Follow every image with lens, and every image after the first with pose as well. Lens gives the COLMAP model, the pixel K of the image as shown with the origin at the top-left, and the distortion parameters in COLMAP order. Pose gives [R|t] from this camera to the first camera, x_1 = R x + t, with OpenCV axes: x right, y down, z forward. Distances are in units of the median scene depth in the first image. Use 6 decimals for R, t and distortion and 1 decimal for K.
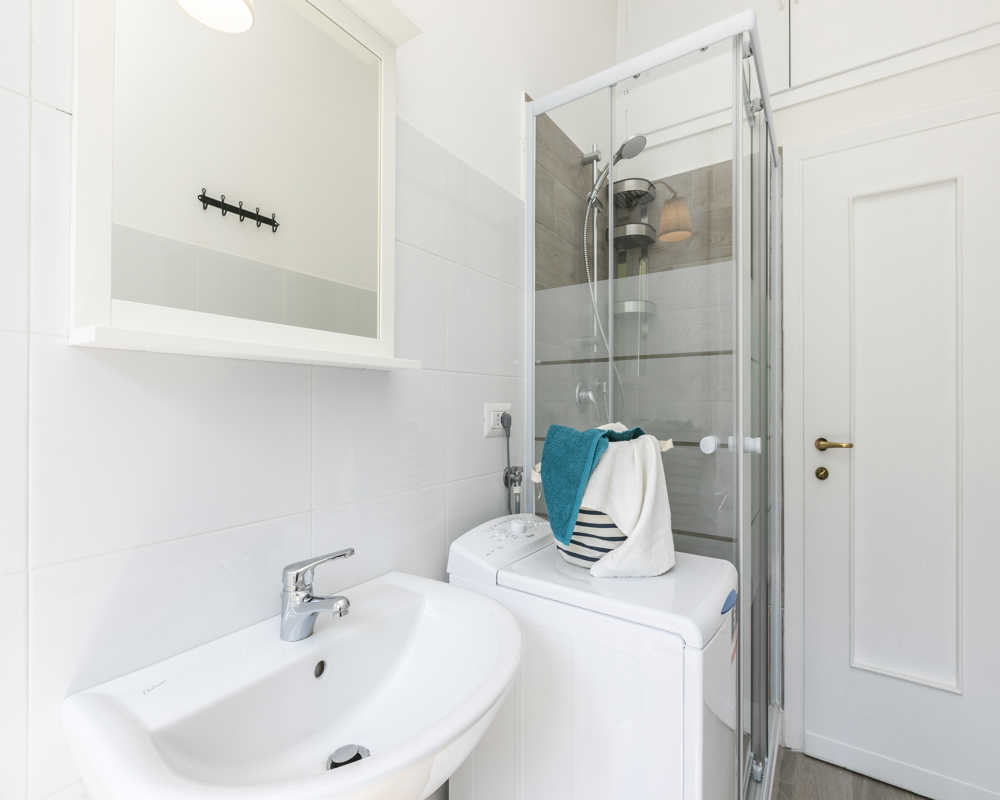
lens RADIAL K [[464.9, 0, 494.9], [0, 464.9, 401.2], [0, 0, 1]] dist [-0.004130, -0.000292]
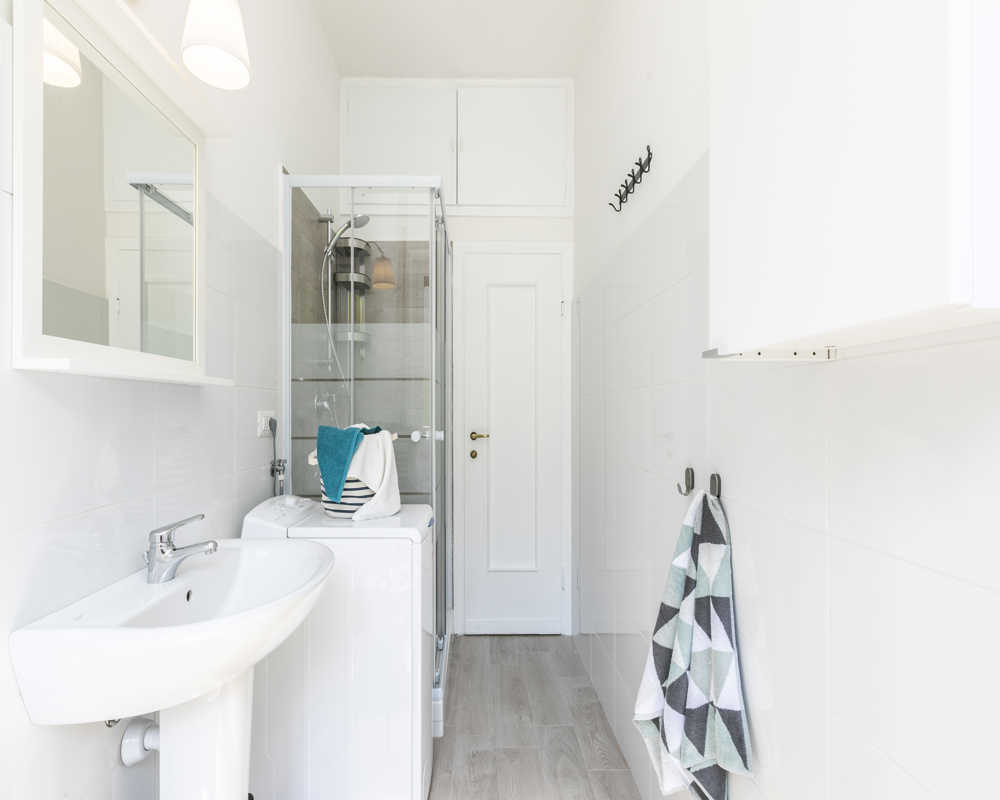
lens RADIAL K [[442.0, 0, 471.5], [0, 442.0, 412.0], [0, 0, 1]] dist [0.004365, -0.002034]
pose [[0.820001, -0.005187, 0.572339, -0.222866], [0.000242, 0.999962, 0.008715, -0.002920], [-0.572362, -0.007007, 0.819971, -0.315284]]
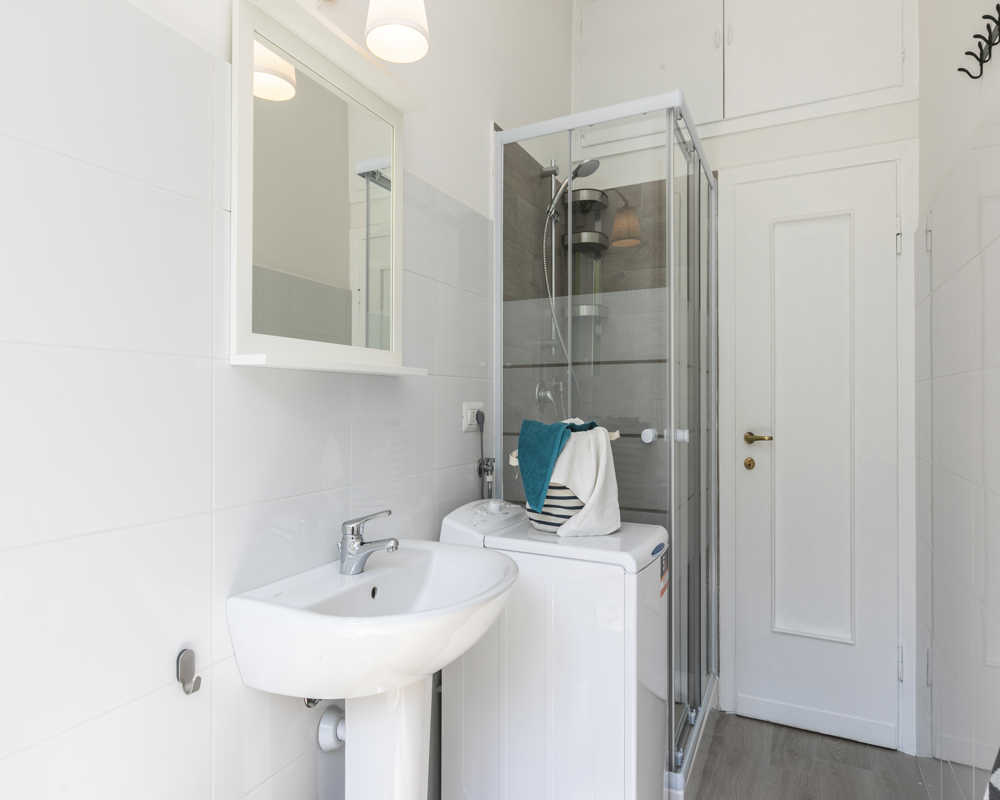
lens RADIAL K [[570.7, 0, 505.1], [0, 570.7, 400.9], [0, 0, 1]] dist [0.001895, -0.003266]
pose [[0.988820, -0.001825, 0.149102, -0.122083], [0.001404, 0.999995, 0.002933, -0.003123], [-0.149107, -0.002690, 0.988817, -0.382897]]
